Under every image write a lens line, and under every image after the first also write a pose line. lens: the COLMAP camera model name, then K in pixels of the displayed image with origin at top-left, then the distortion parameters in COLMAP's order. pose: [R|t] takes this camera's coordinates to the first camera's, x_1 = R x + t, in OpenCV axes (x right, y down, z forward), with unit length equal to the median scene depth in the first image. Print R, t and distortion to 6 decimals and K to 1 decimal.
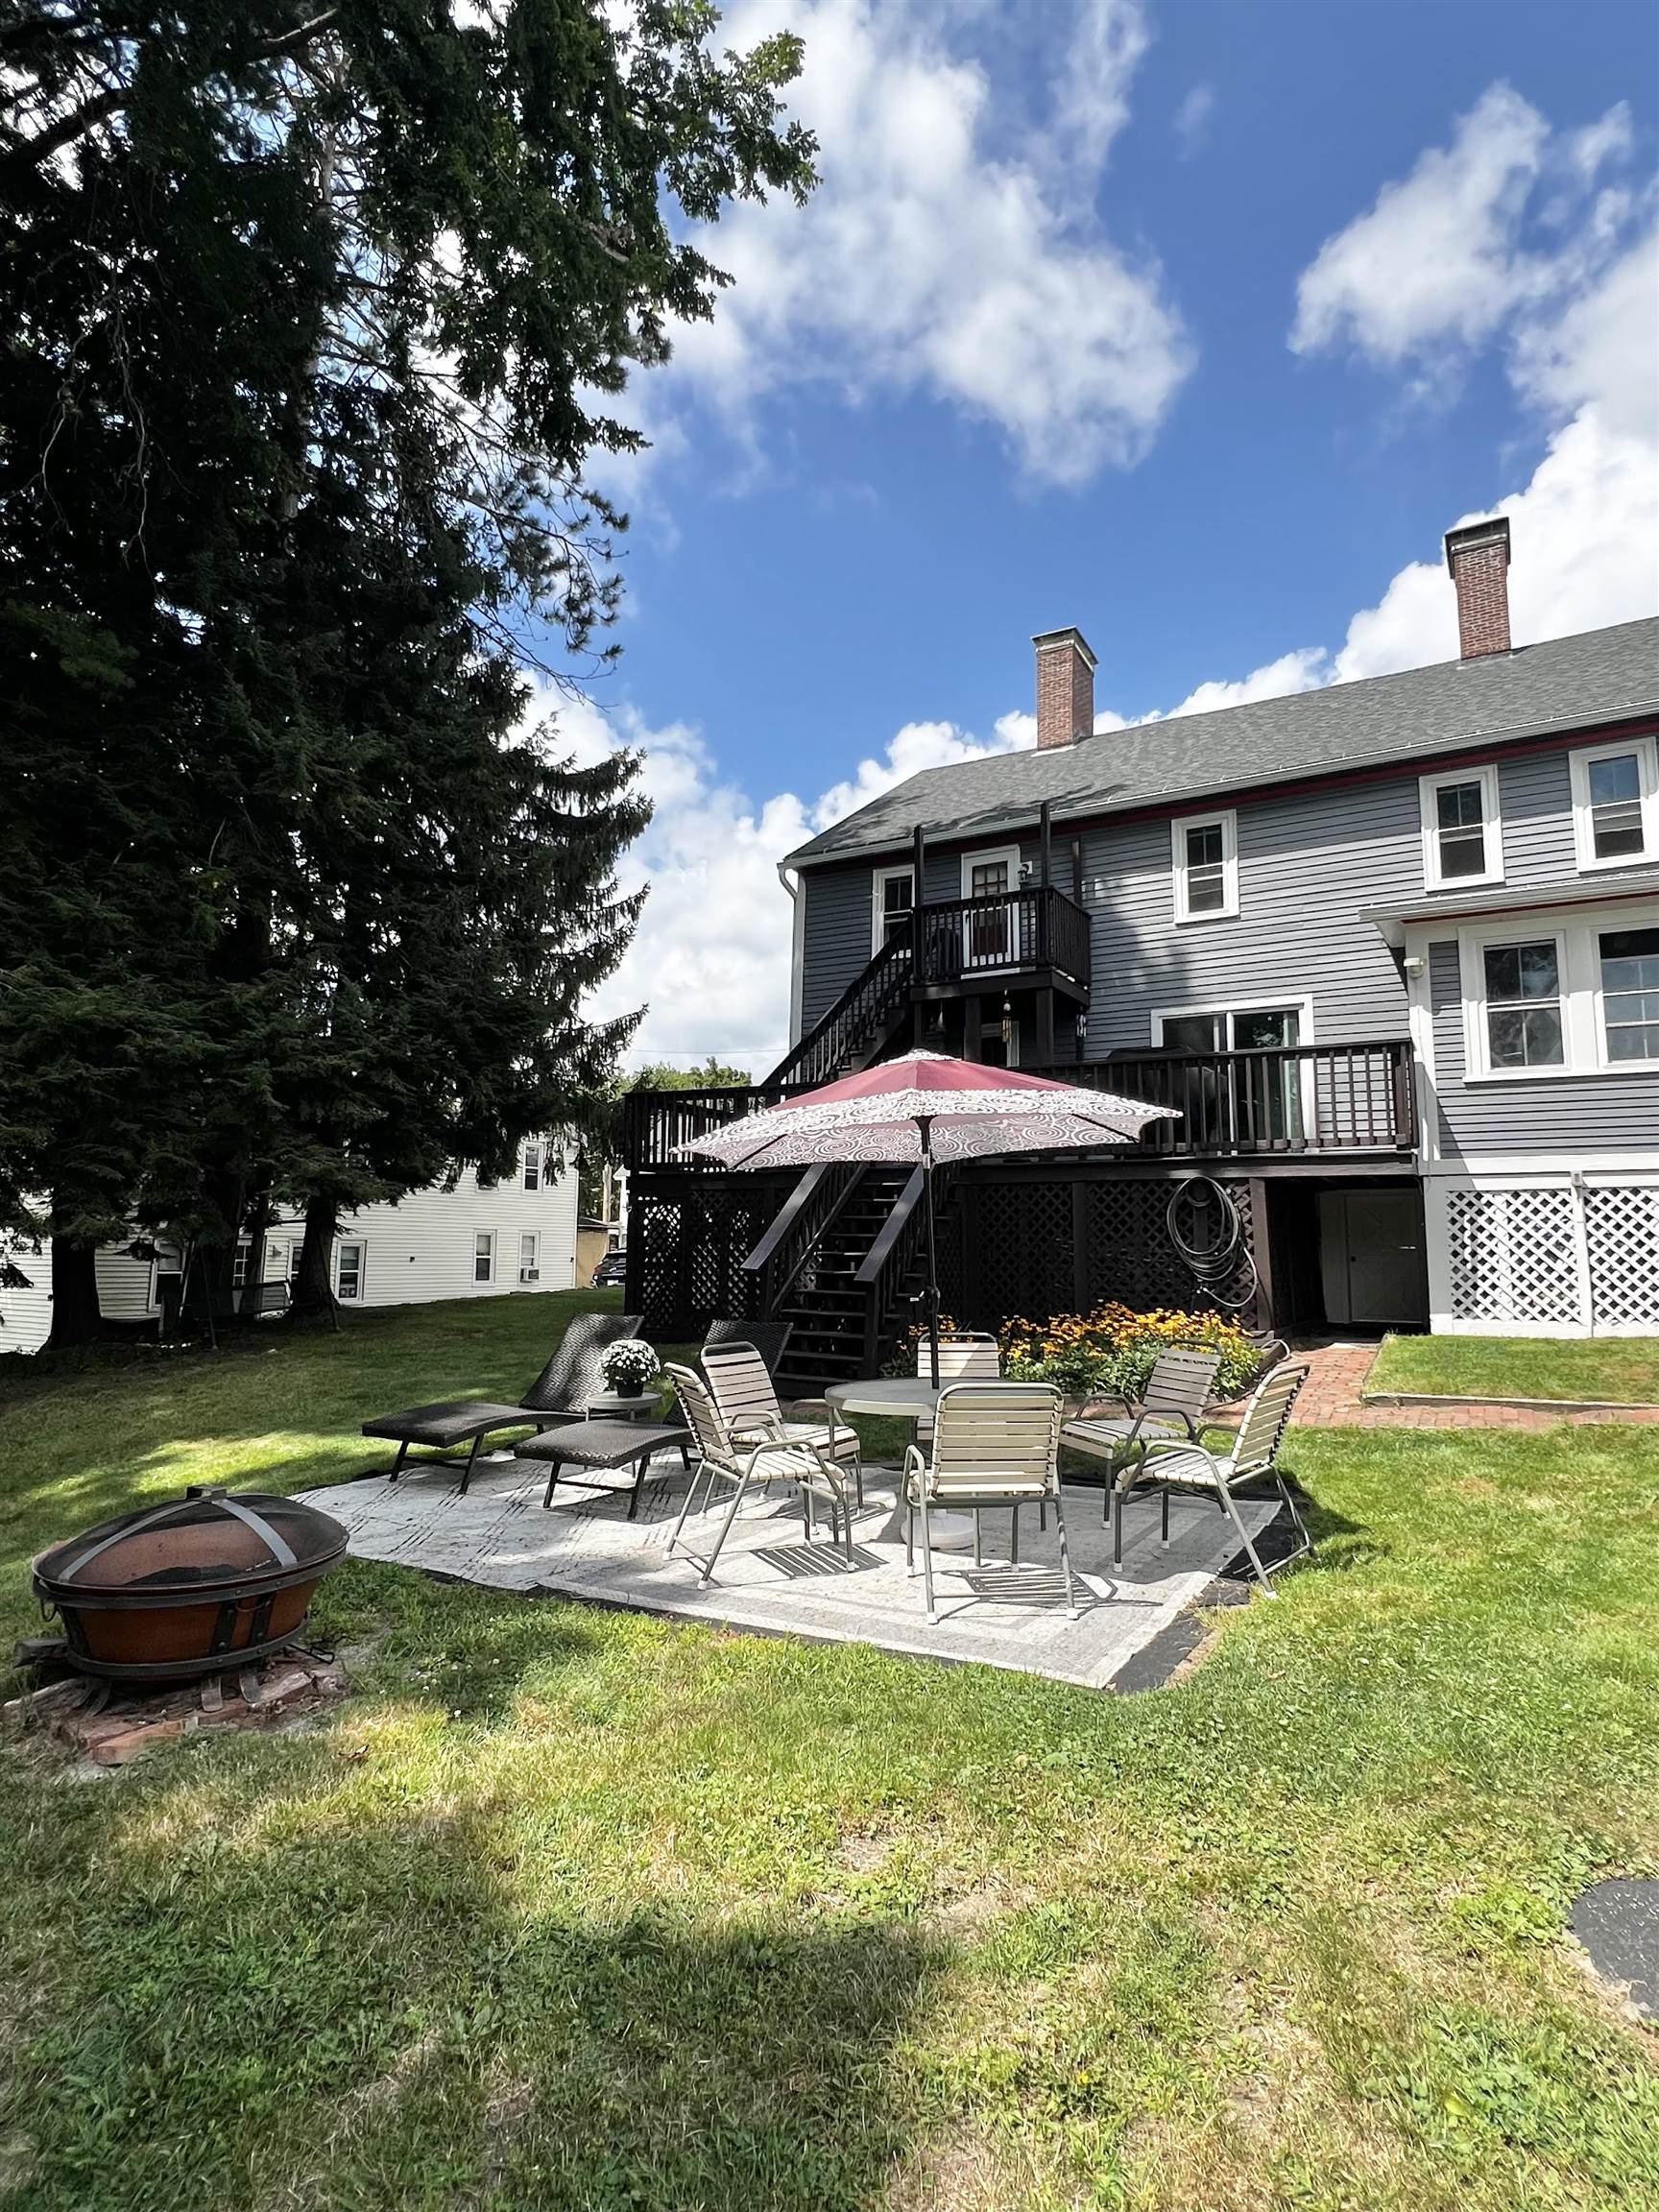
lens RADIAL K [[1249.3, 0, 829.5], [0, 1249.3, 1106.0], [0, 0, 1]] dist [-0.002436, -0.000974]
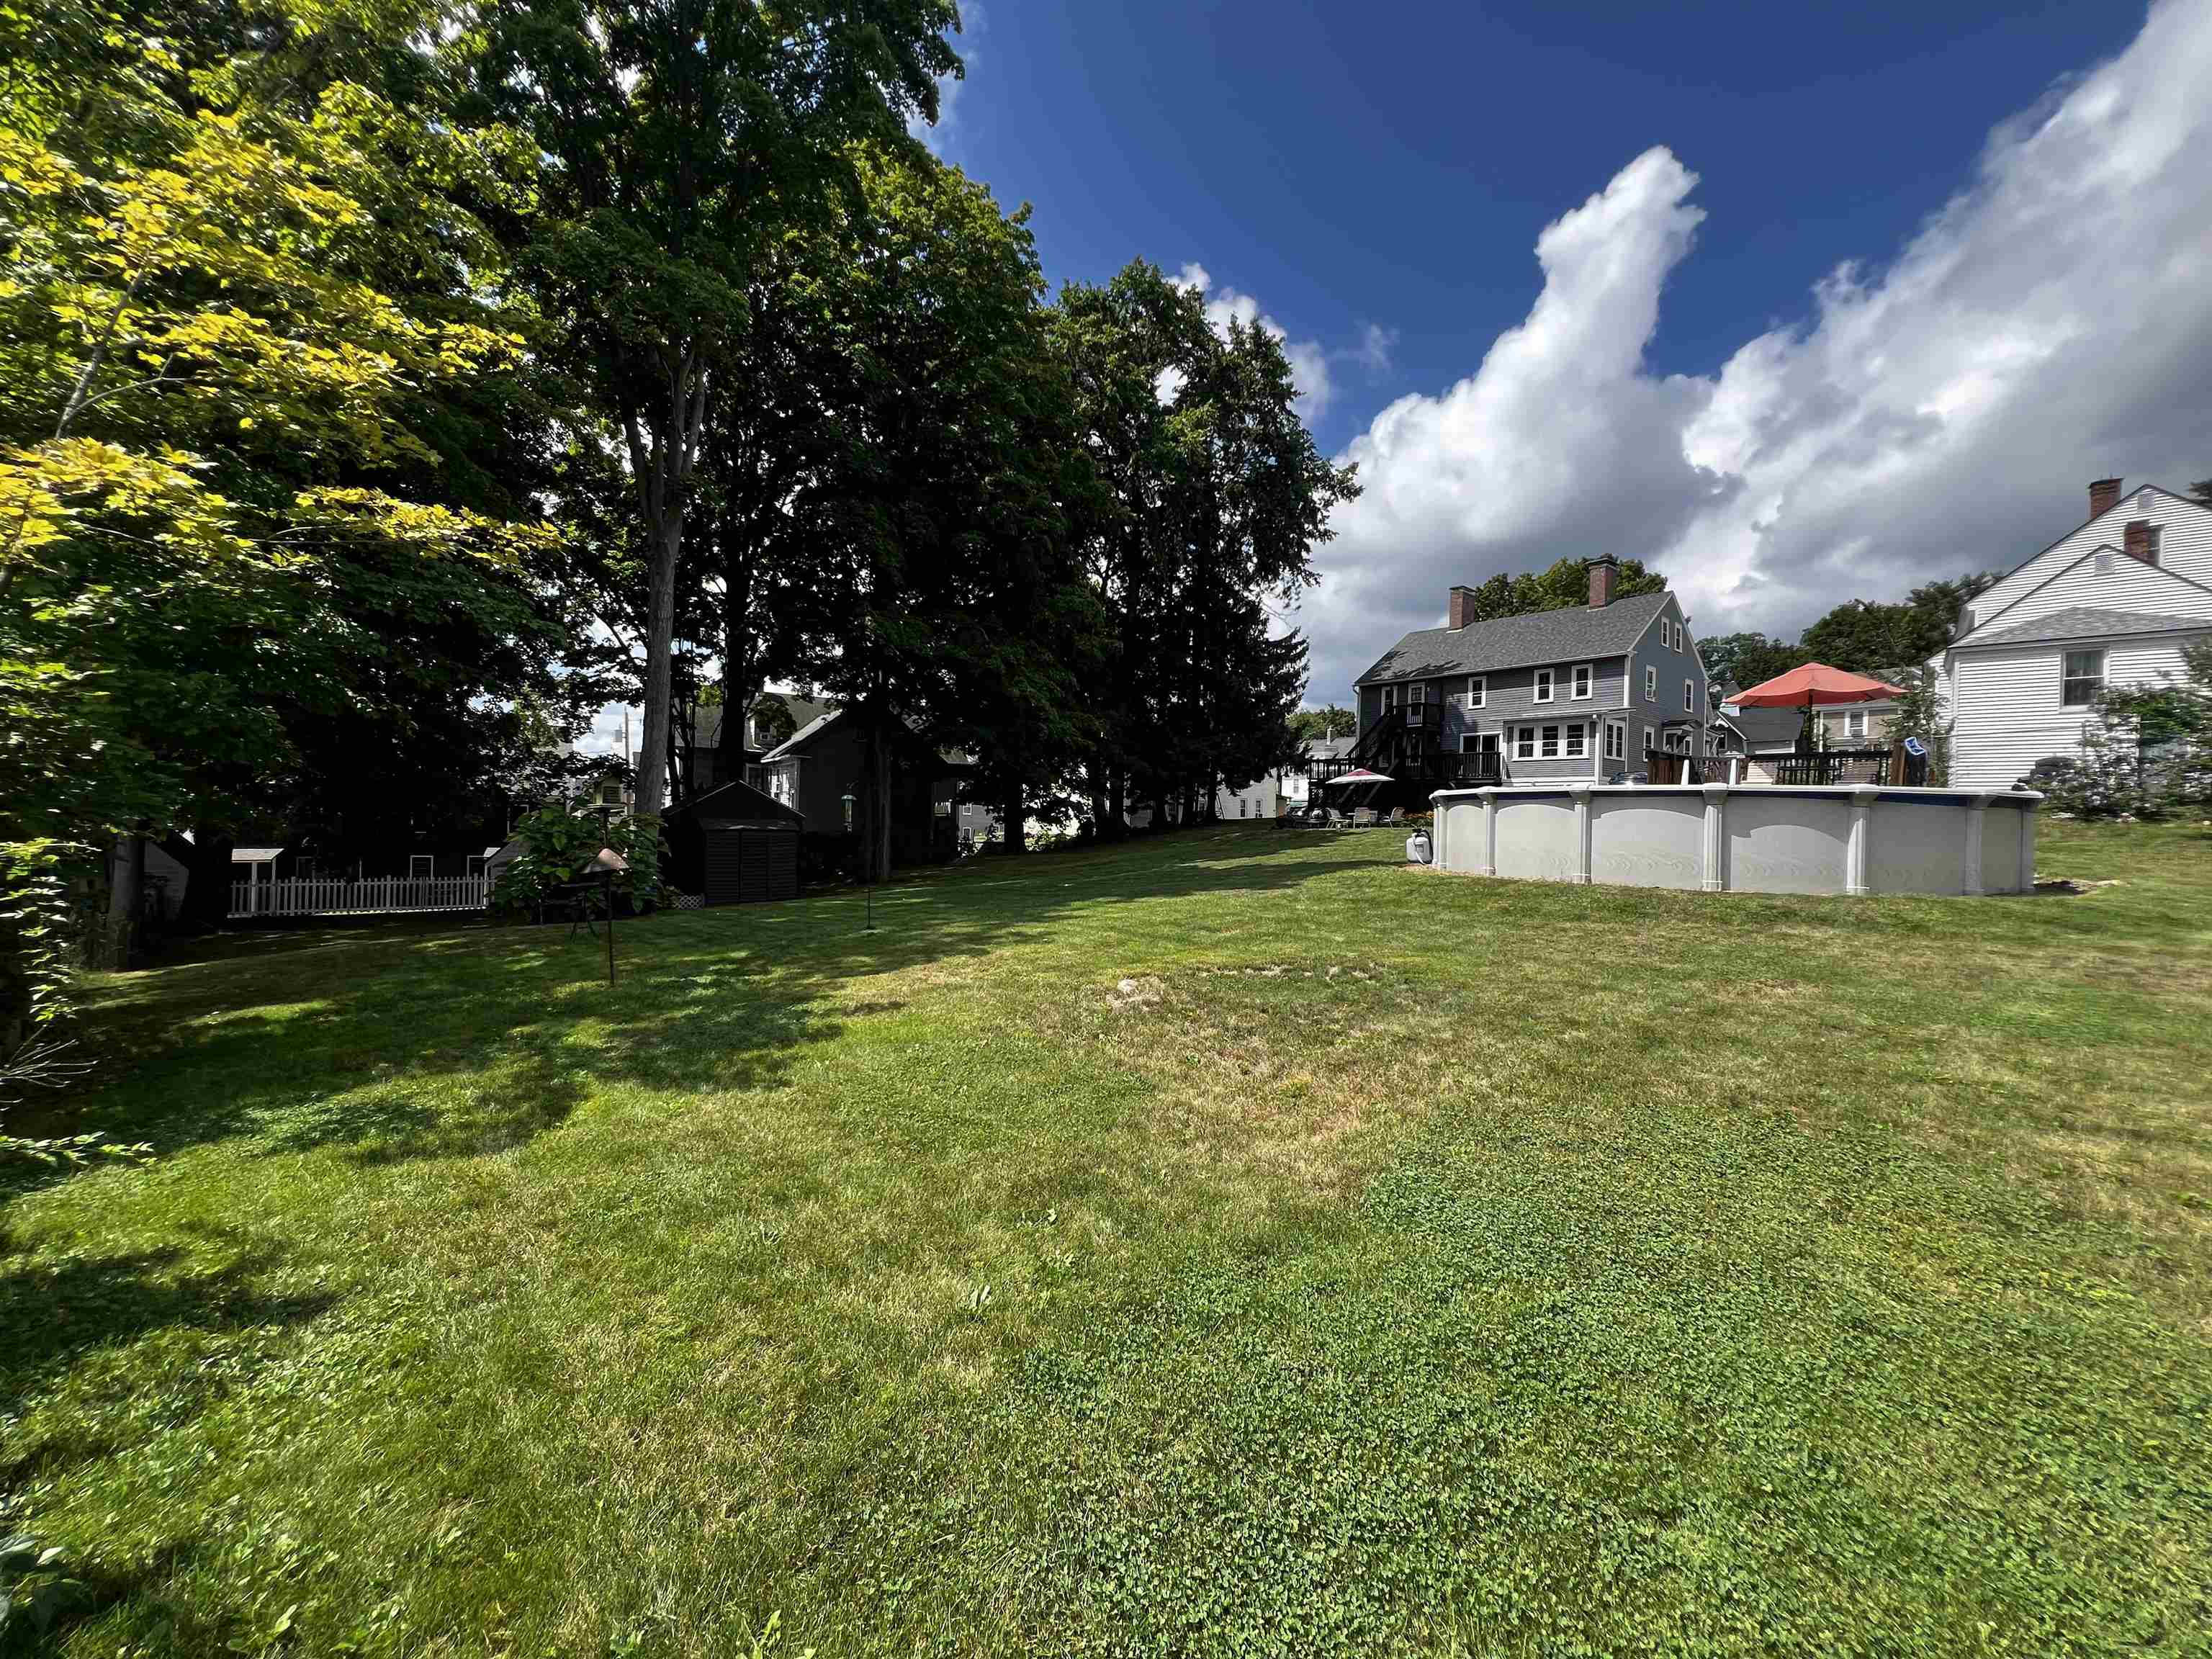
lens RADIAL K [[879.1, 0, 1106.0], [0, 879.1, 829.5], [0, 0, 1]] dist [0.000390, 0.000012]
pose [[0.941397, 0.012910, -0.337052, 0.206692], [0.030858, 0.991780, 0.124176, -0.195963], [0.335885, -0.127300, 0.933261, -2.219392]]
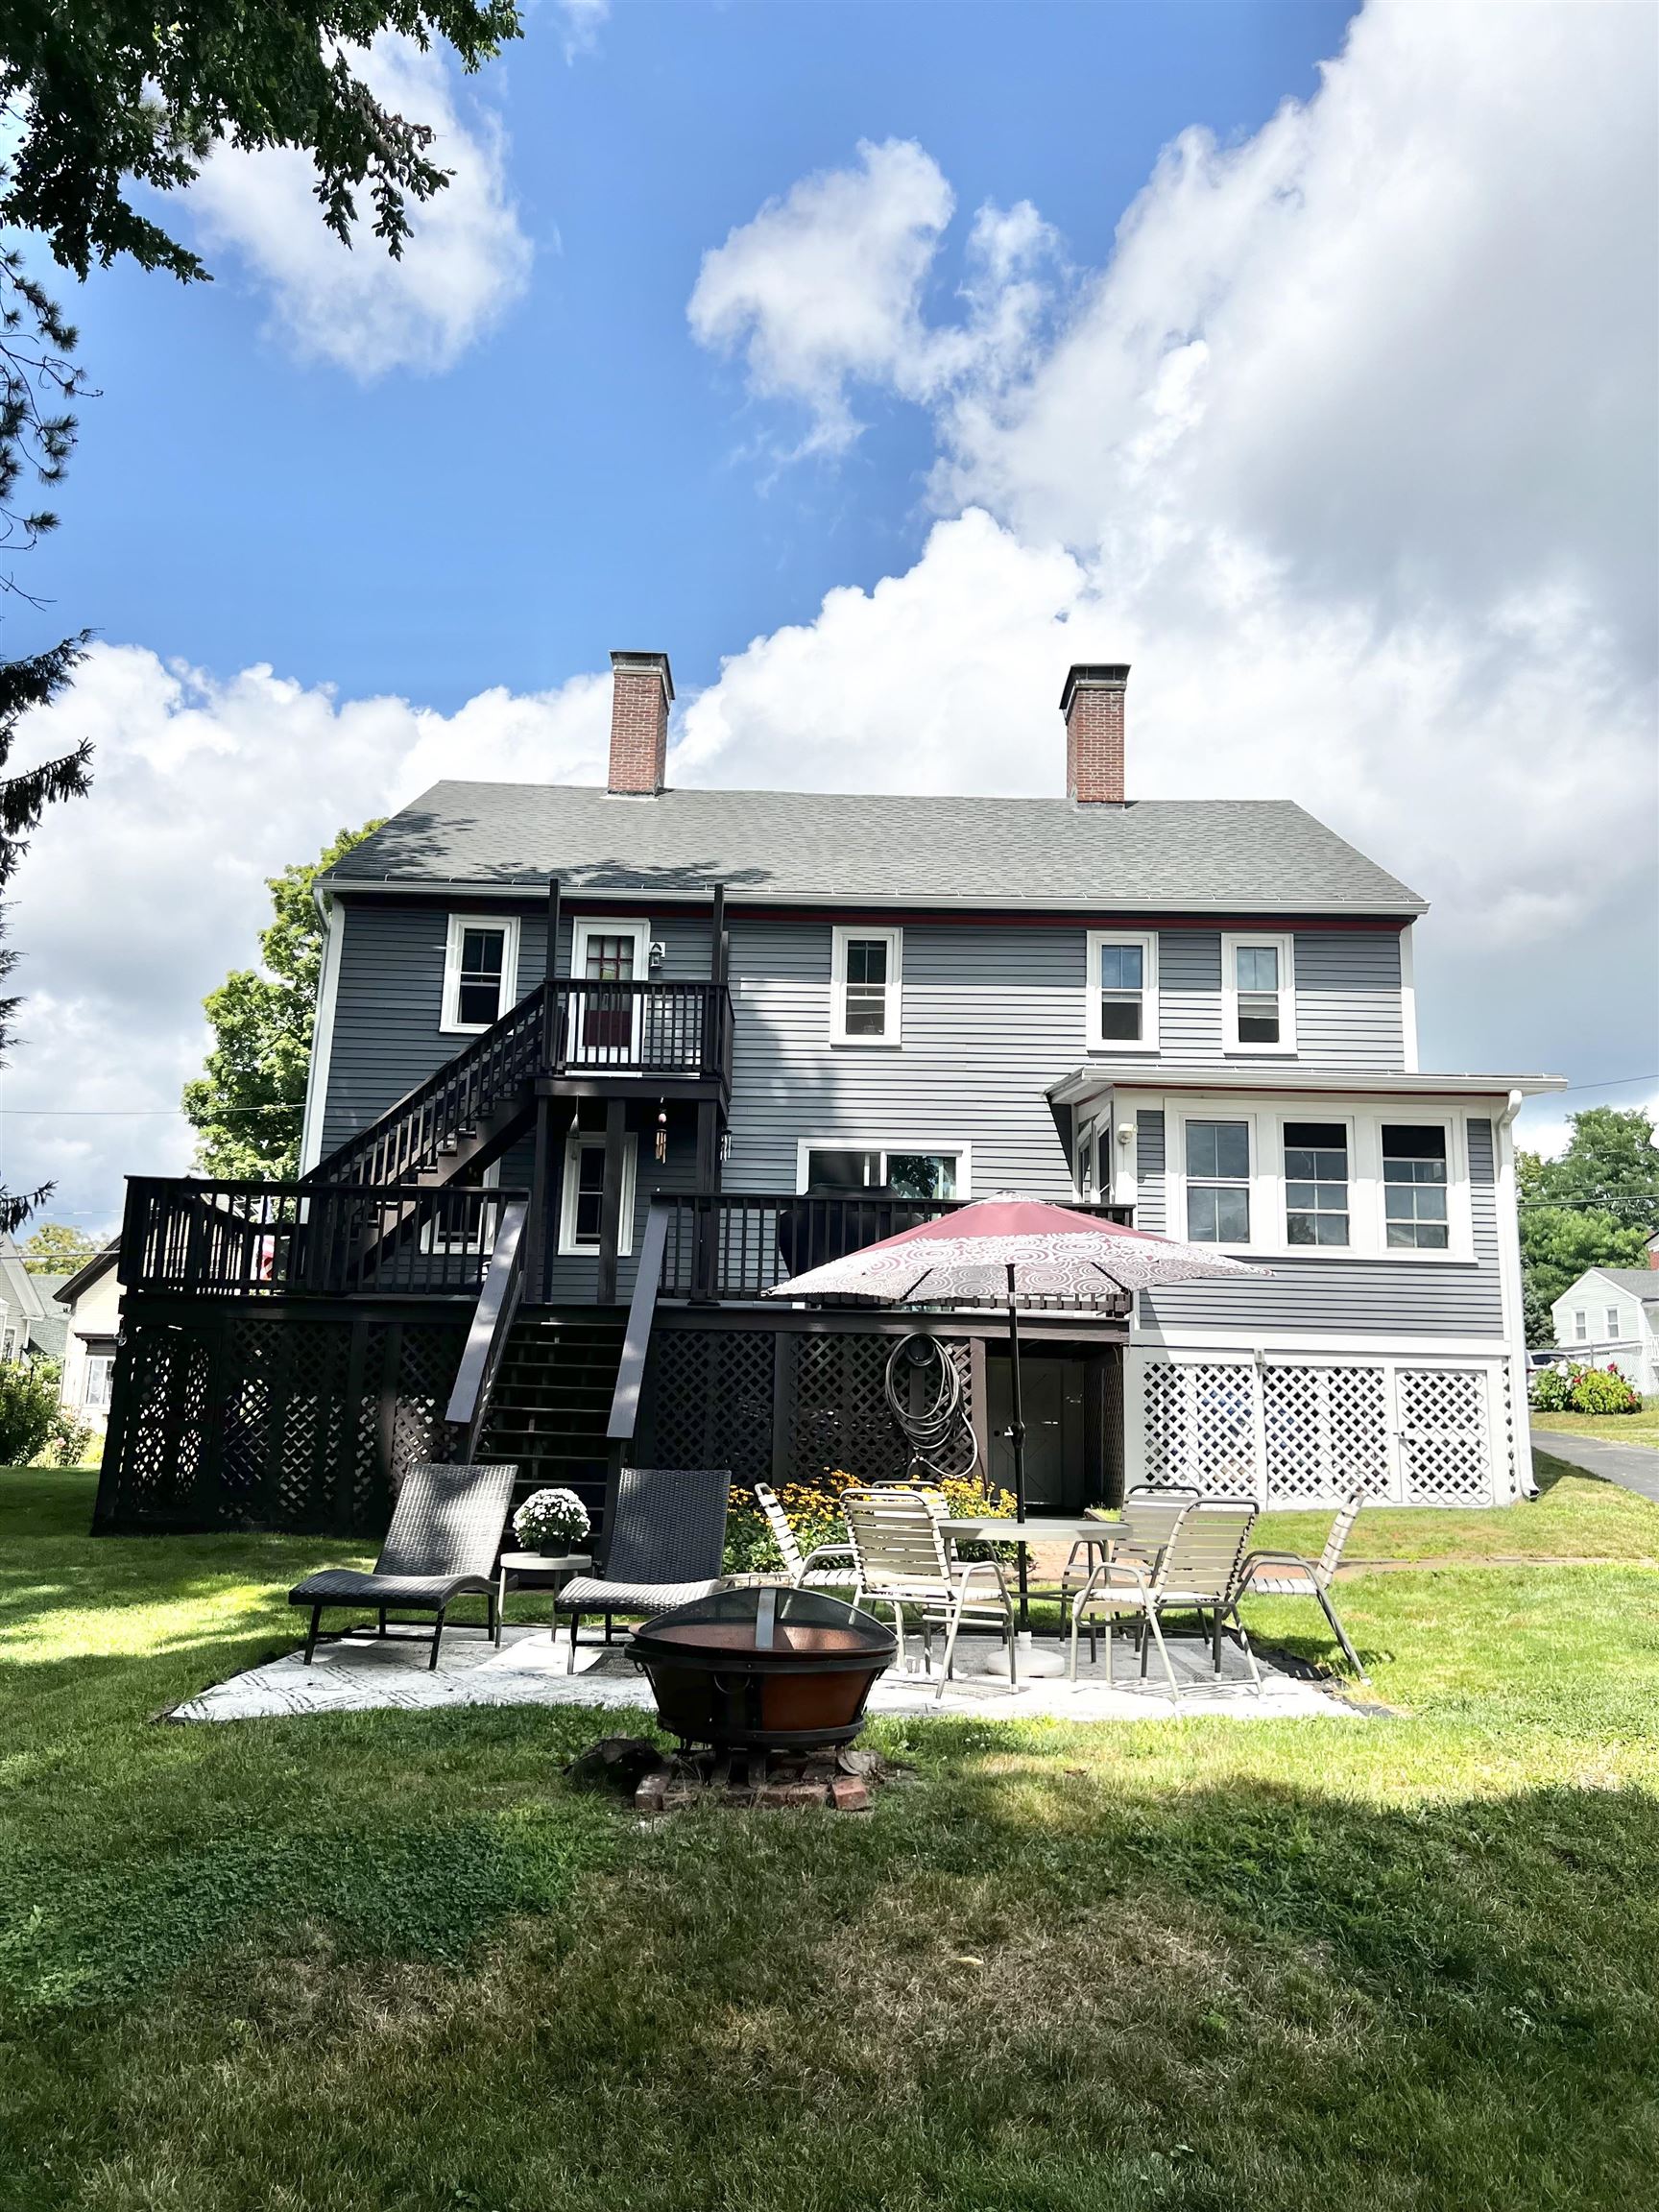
lens RADIAL K [[1718.7, 0, 829.5], [0, 1718.7, 1106.0], [0, 0, 1]] dist [-0.007907, -0.002745]
pose [[0.866200, 0.122825, 0.484367, -0.395259], [-0.084715, 0.991385, -0.099897, 0.023849], [-0.492464, 0.045498, 0.869143, -0.063005]]
